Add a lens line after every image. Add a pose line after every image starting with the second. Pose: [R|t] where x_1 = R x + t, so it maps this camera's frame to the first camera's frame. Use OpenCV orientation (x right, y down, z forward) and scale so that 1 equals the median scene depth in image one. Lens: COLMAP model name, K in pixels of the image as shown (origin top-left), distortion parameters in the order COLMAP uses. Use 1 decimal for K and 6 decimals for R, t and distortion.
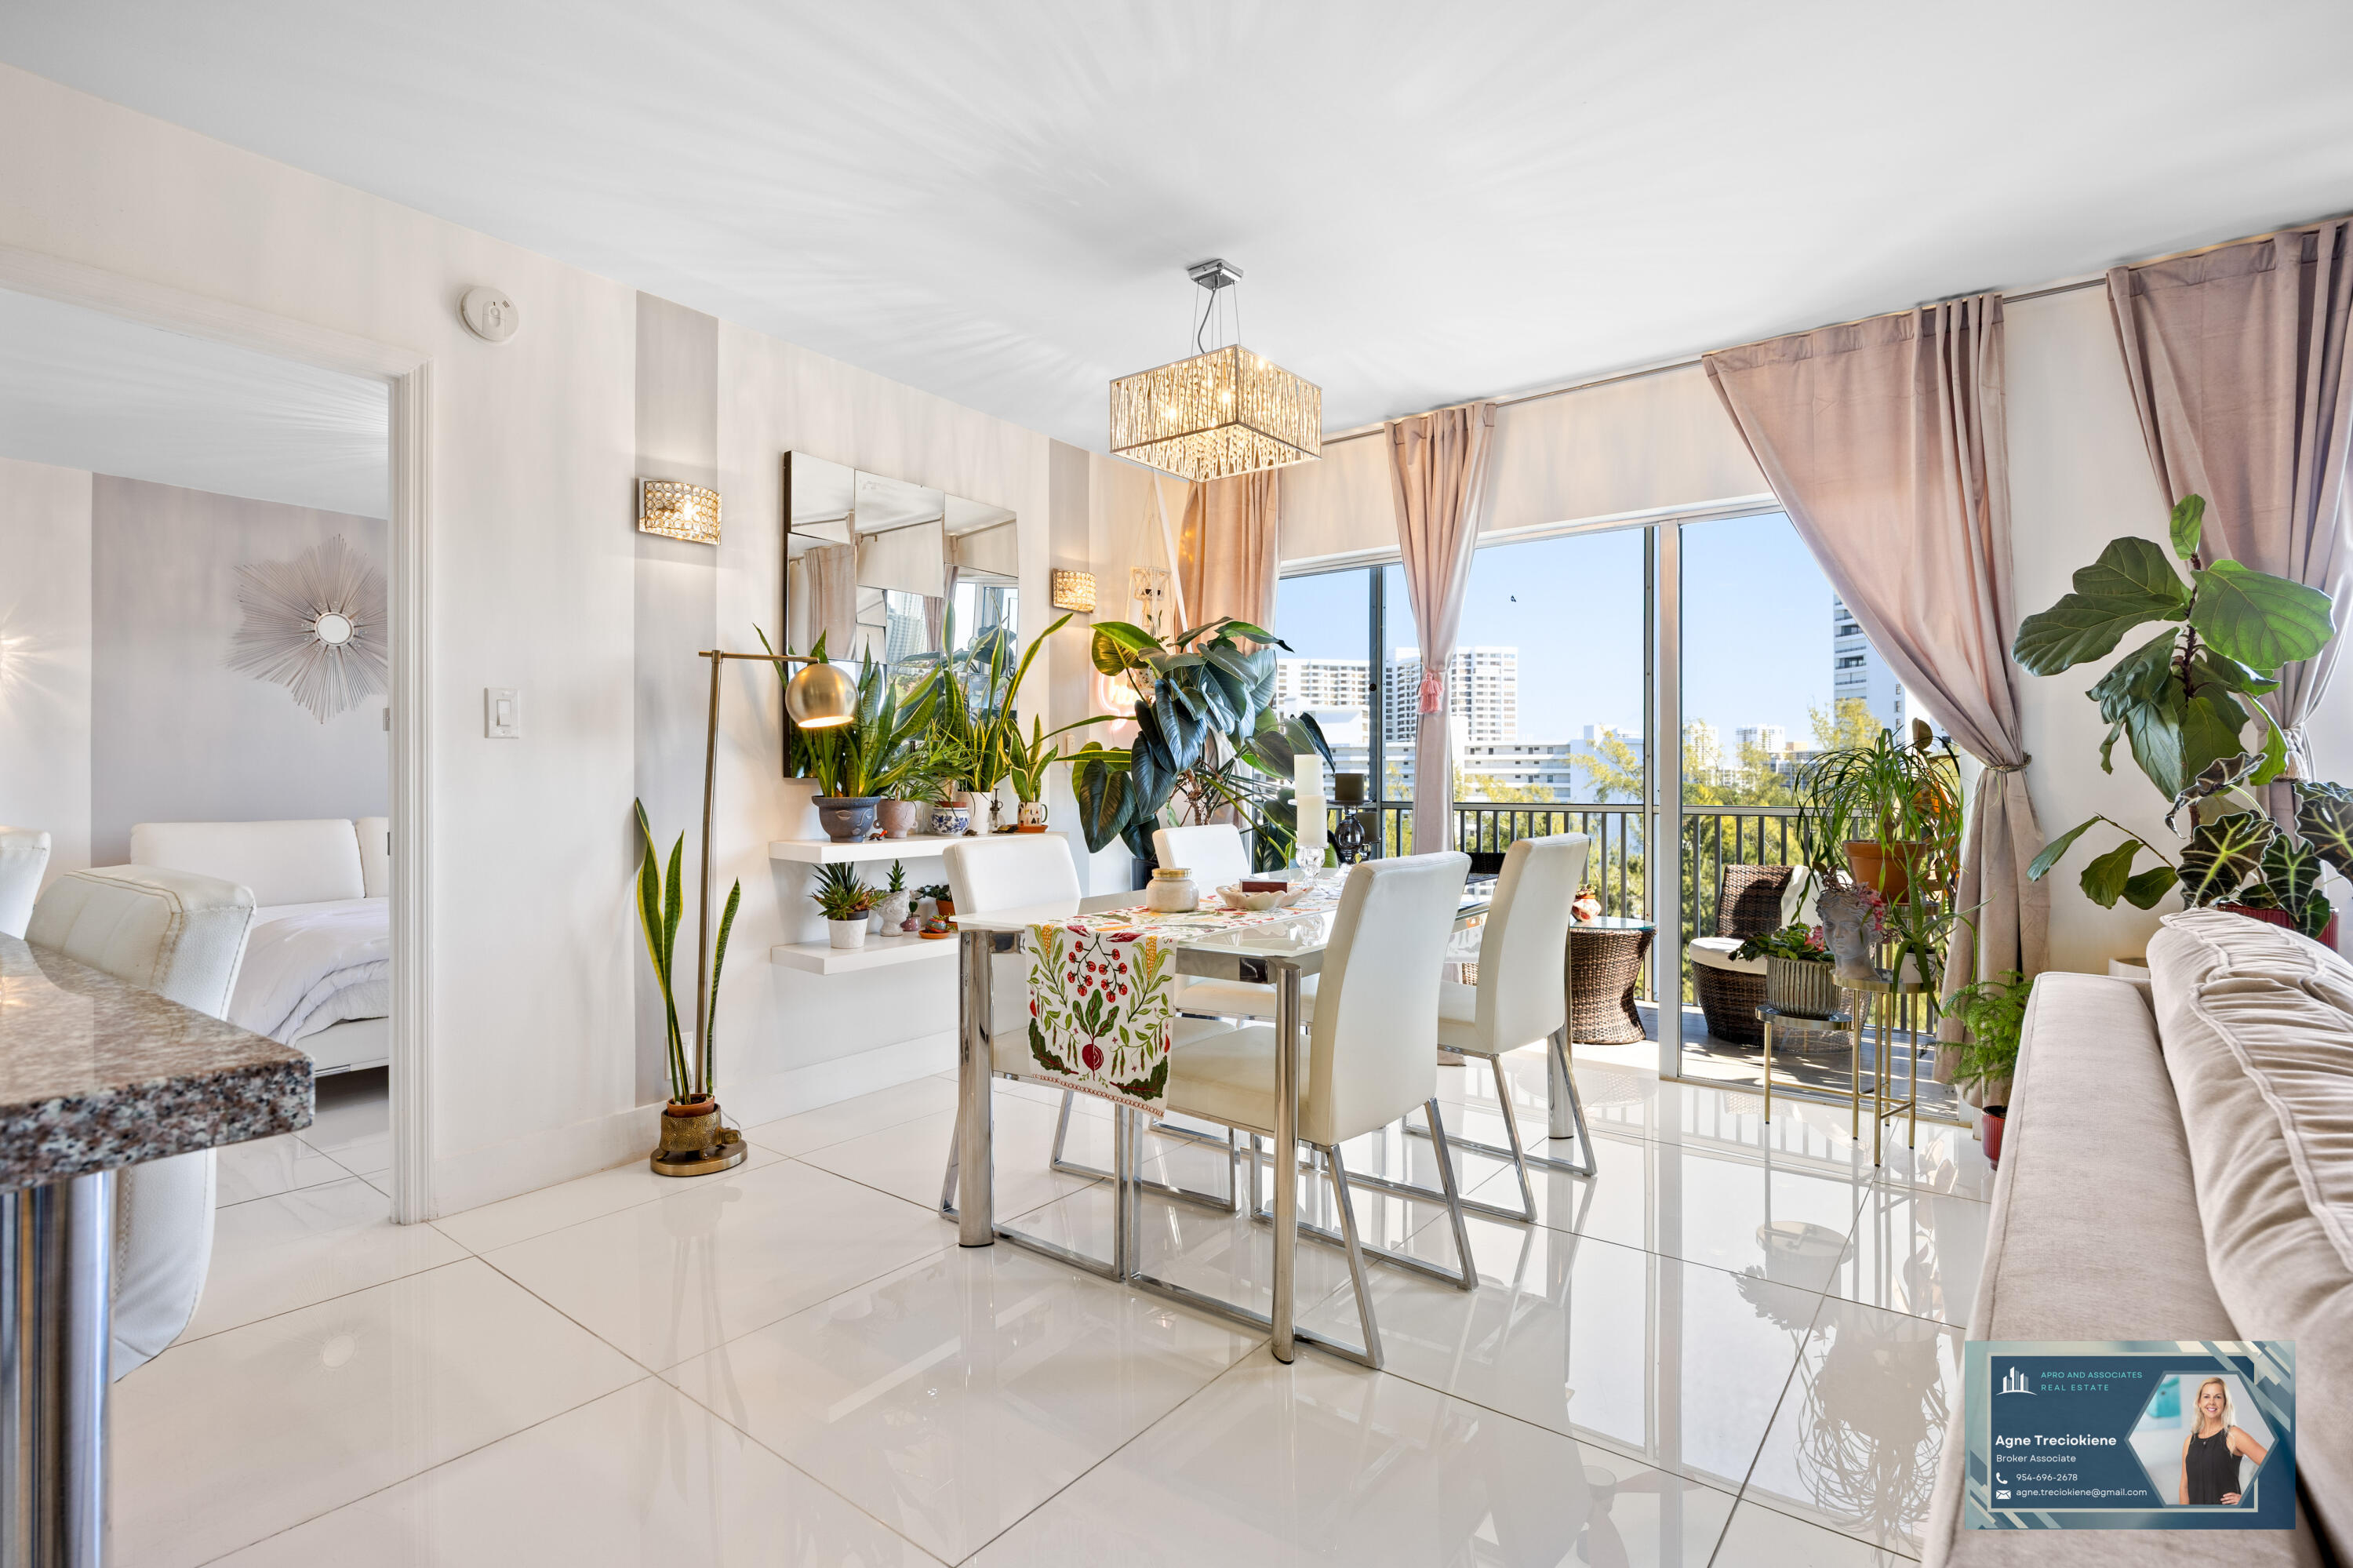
lens RADIAL K [[1121.0, 0, 1176.3], [0, 1121.0, 772.9], [0, 0, 1]] dist [-0.016683, 0.000687]
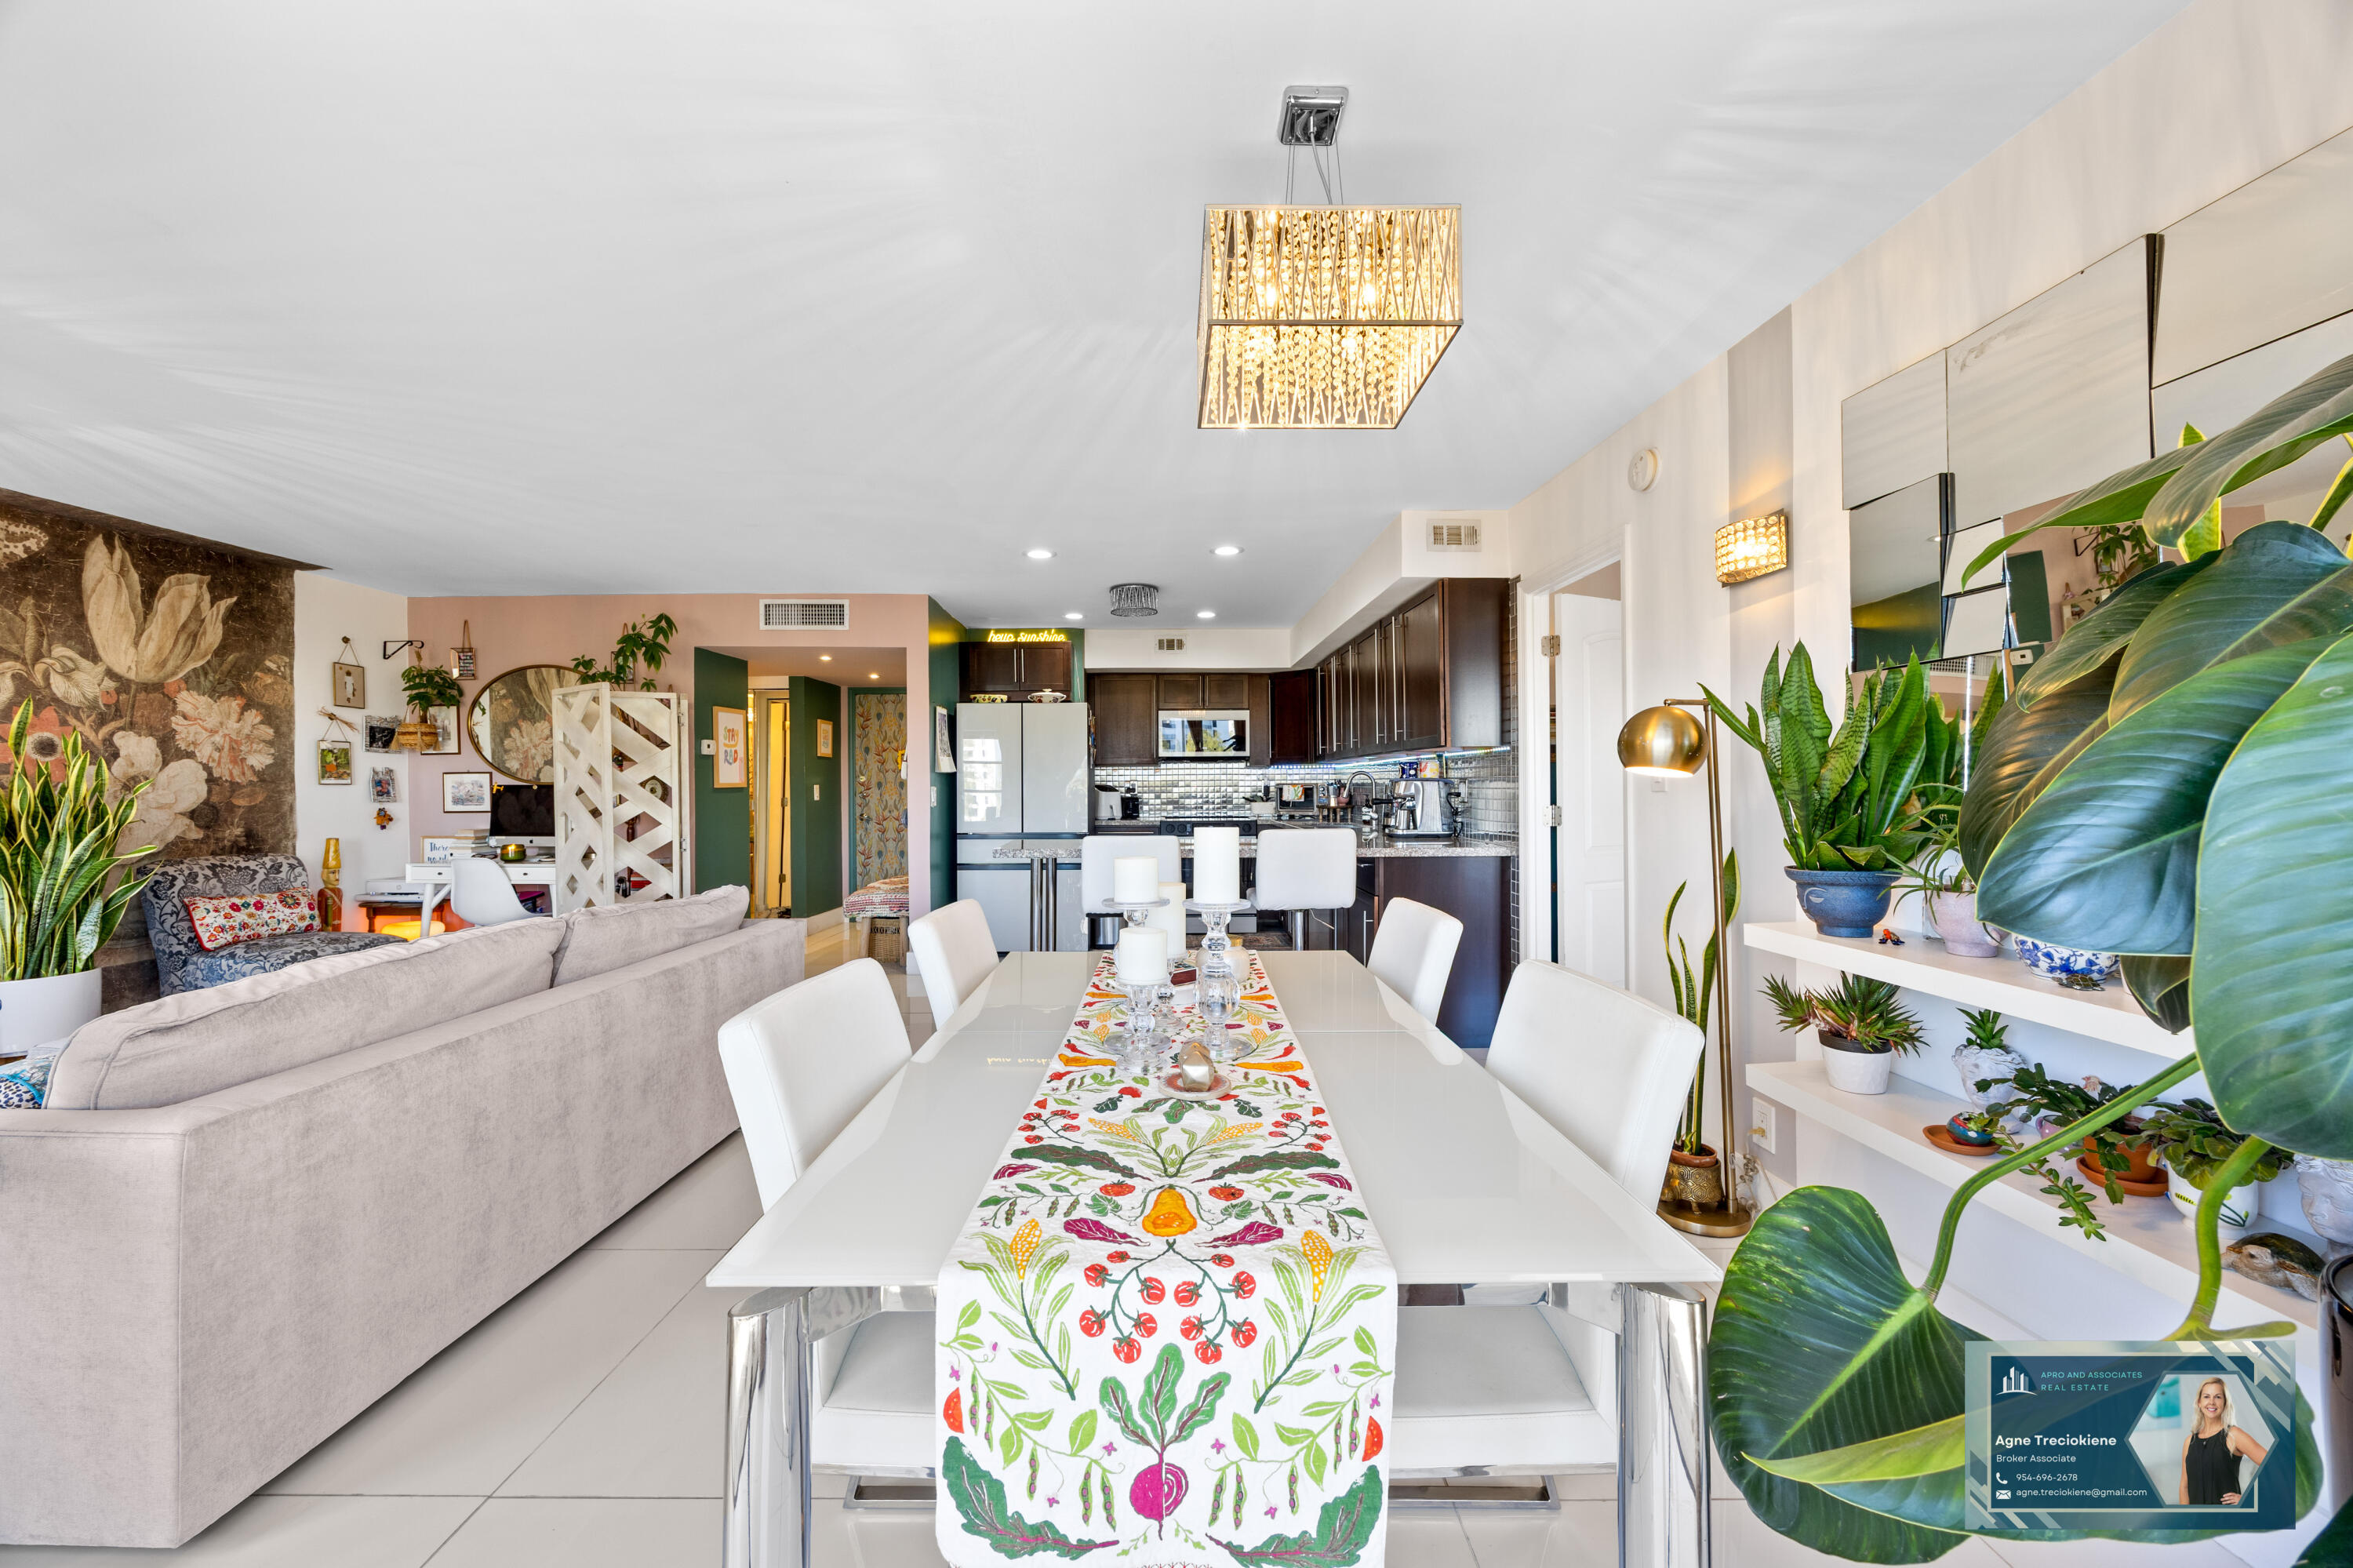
lens RADIAL K [[891.1, 0, 1171.5], [0, 891.1, 795.1], [0, 0, 1]] dist [-0.004262, -0.000488]
pose [[-0.788627, 0.011995, -0.614755, 0.337038], [0.008812, 0.999928, 0.008206, -0.029790], [0.614809, 0.001054, -0.788675, 1.056595]]
